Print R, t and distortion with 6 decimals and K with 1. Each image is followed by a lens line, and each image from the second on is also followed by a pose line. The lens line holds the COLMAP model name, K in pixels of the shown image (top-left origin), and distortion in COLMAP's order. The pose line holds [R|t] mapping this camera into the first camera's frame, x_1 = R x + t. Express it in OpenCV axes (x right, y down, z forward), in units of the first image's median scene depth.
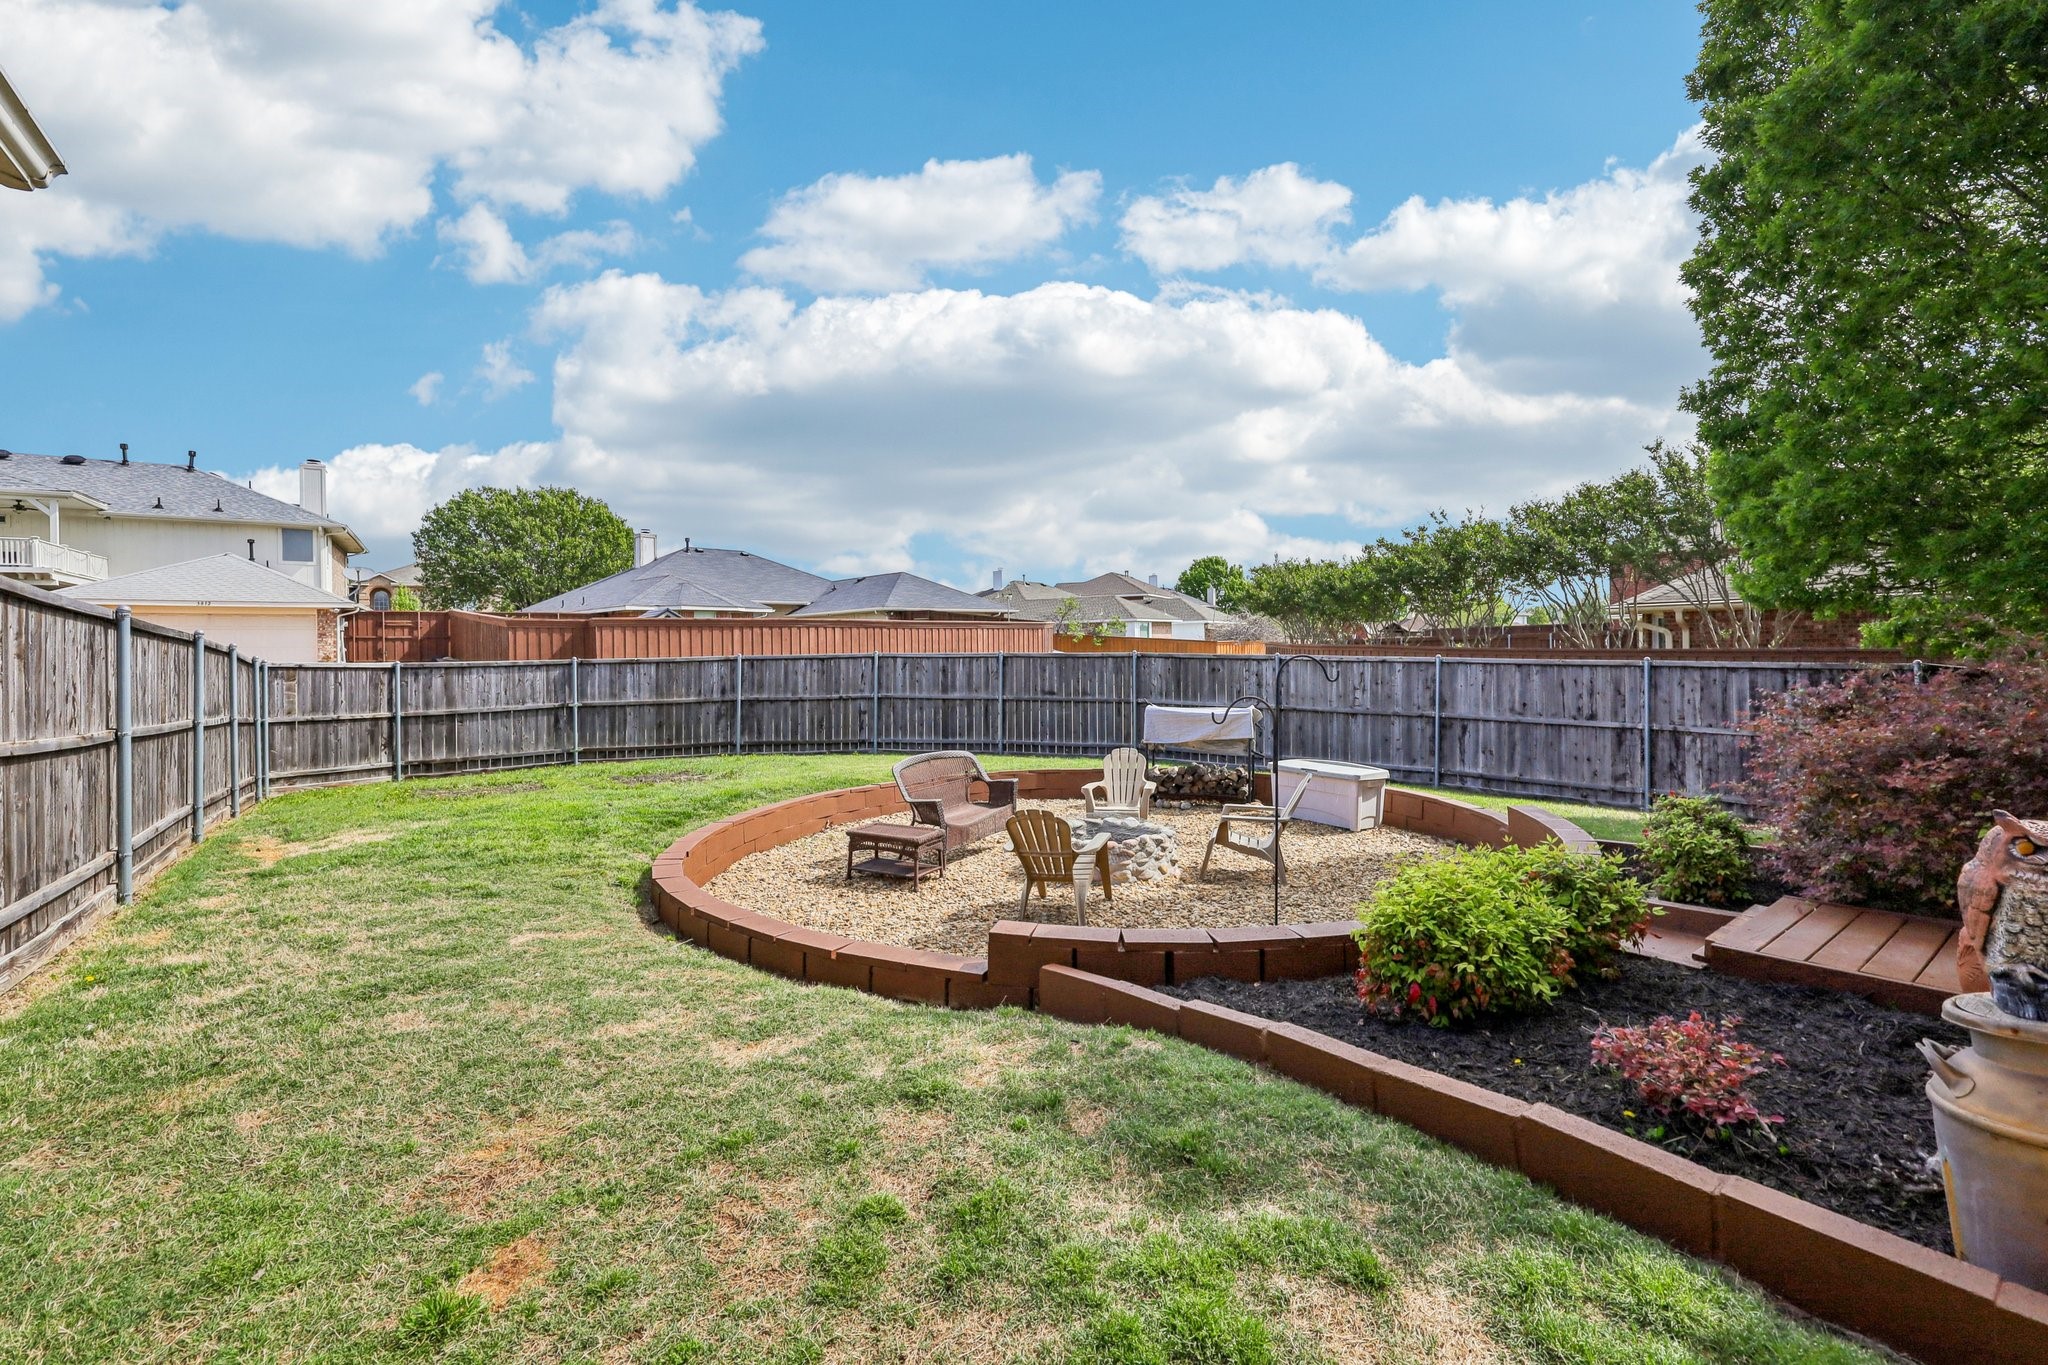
lens RADIAL K [[842.1, 0, 1021.5], [0, 842.1, 667.3], [0, 0, 1]] dist [-0.002638, 0.000324]
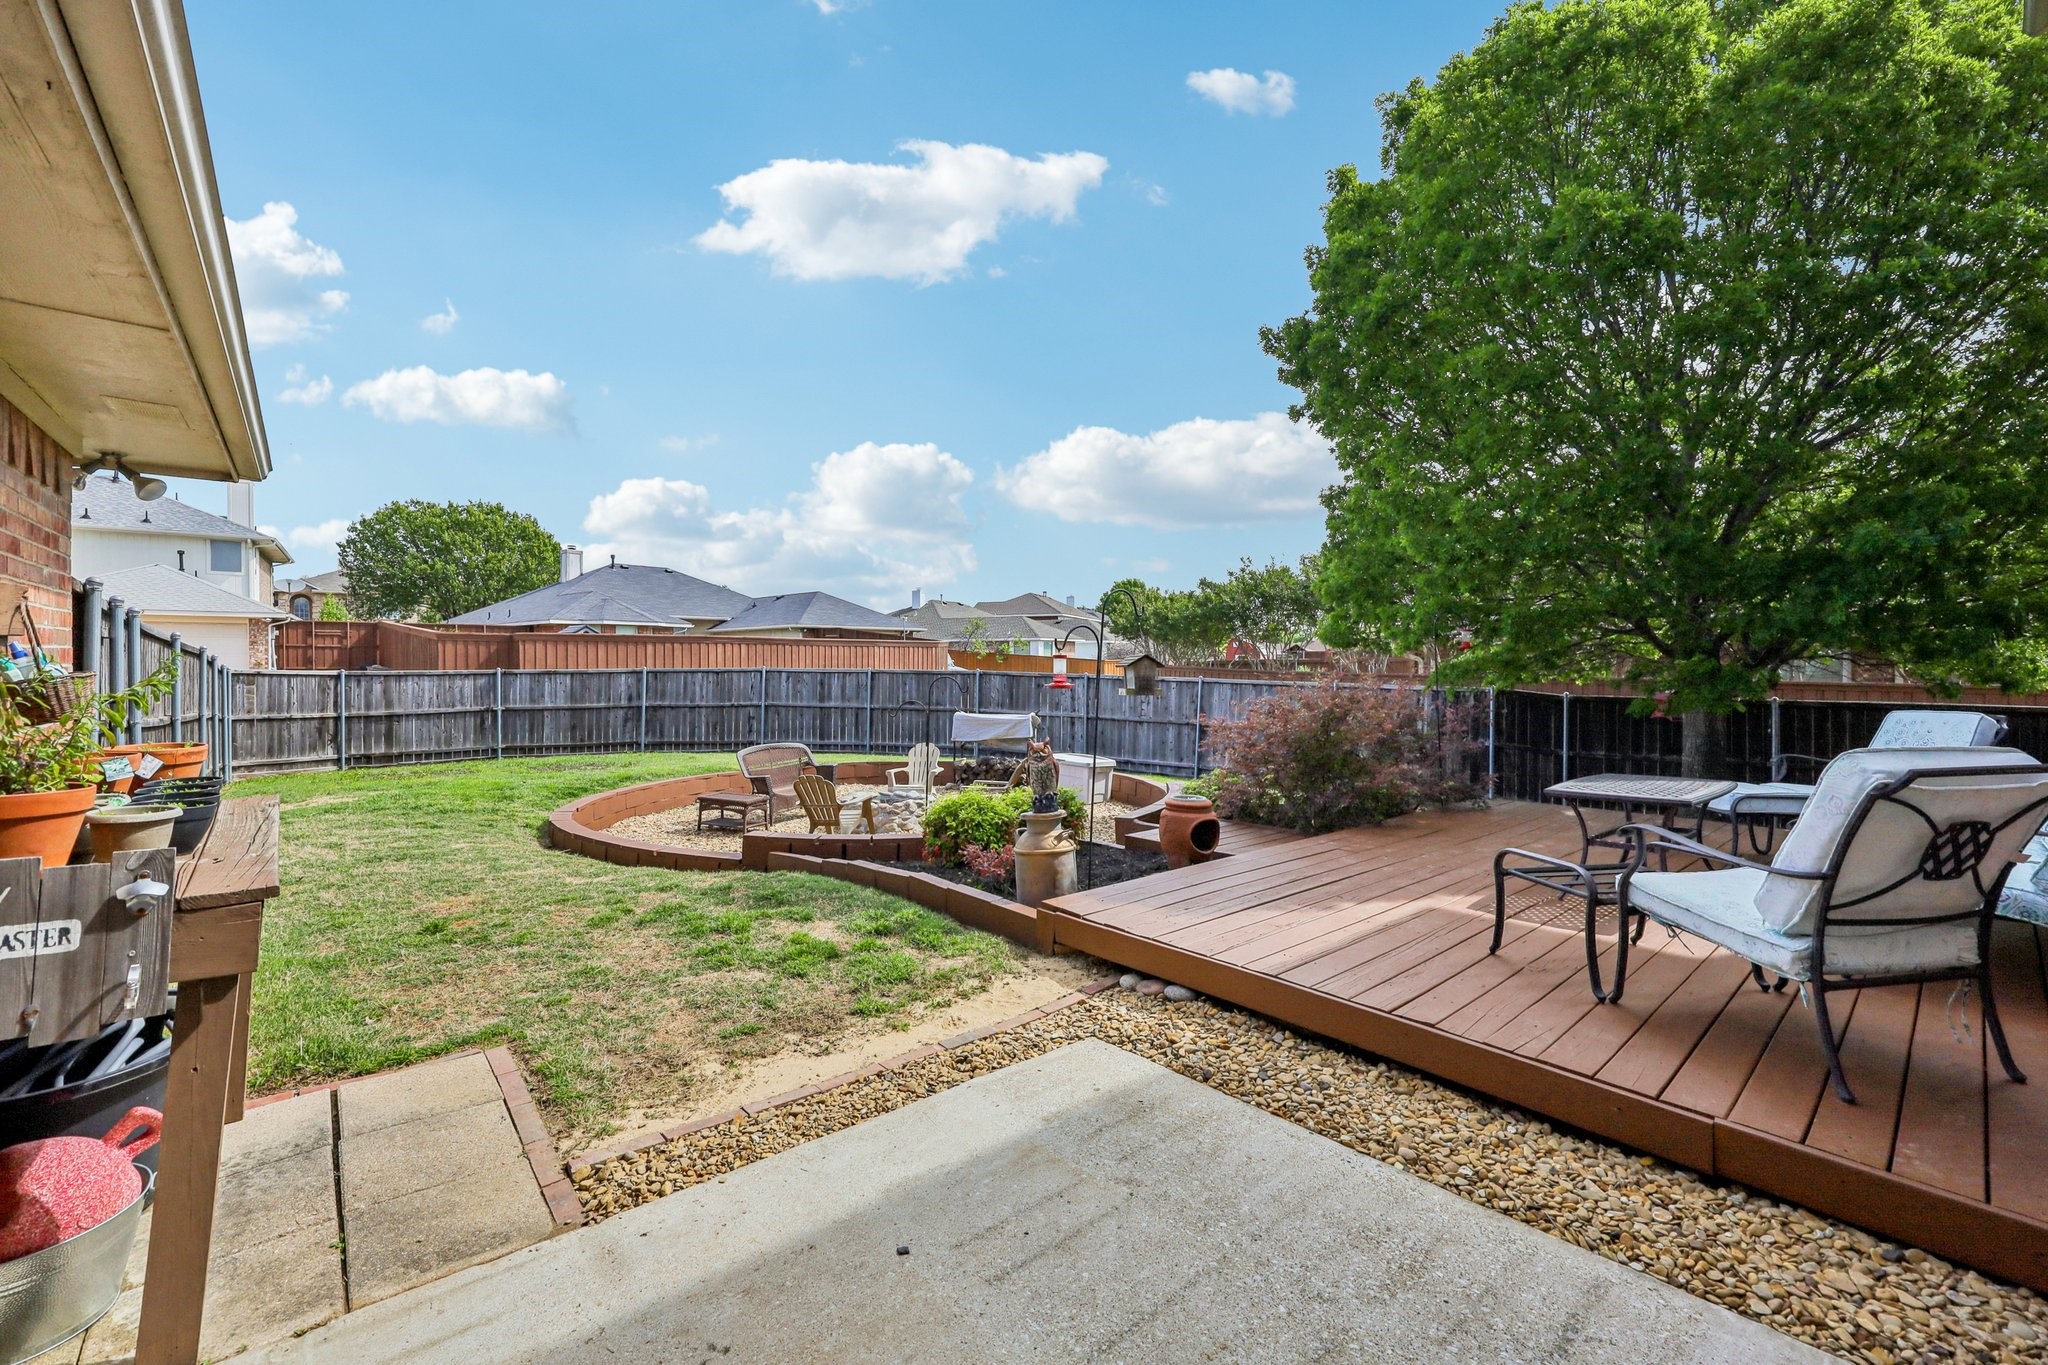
lens RADIAL K [[842.1, 0, 1029.6], [0, 842.1, 684.8], [0, 0, 1]] dist [-0.002638, 0.000324]
pose [[0.997319, 0.012918, 0.072034, 0.118171], [-0.013165, 0.999909, 0.002952, -0.001879], [-0.071989, -0.003893, 0.997398, -0.215315]]
